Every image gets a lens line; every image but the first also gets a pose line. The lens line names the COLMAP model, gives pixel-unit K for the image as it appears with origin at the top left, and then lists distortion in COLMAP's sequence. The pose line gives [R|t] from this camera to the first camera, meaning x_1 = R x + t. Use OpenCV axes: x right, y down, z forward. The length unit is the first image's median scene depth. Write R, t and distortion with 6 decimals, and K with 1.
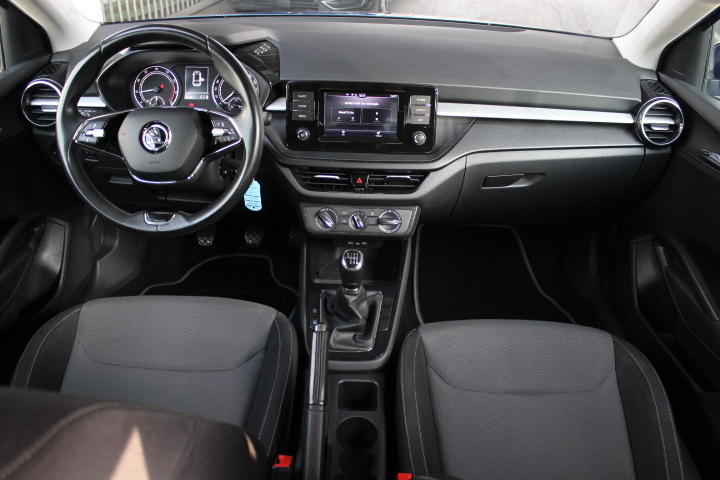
lens RADIAL K [[599.8, 0, 360.0], [0, 599.8, 240.0], [0, 0, 1]] dist [-0.148884, 0.096499]
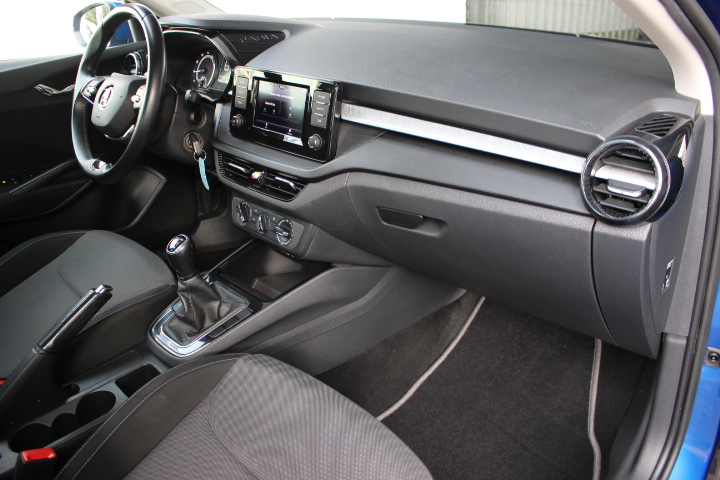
lens RADIAL K [[599.8, 0, 360.0], [0, 599.8, 240.0], [0, 0, 1]] dist [-0.148884, 0.096499]
pose [[0.711931, 0.258700, -0.652862, 0.736942], [-0.310306, 0.949876, 0.038012, -0.091074], [0.629971, 0.175525, 0.756523, 0.425929]]
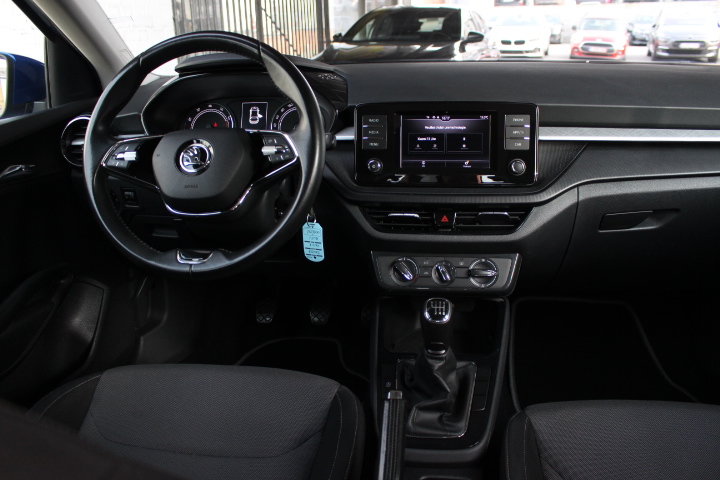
lens RADIAL K [[599.8, 0, 360.0], [0, 599.8, 240.0], [0, 0, 1]] dist [-0.148884, 0.096499]
pose [[0.991398, -0.014729, -0.130047, -0.009584], [-0.011377, 0.980188, -0.197743, 0.087613], [0.130383, 0.197521, 0.971589, 0.213435]]
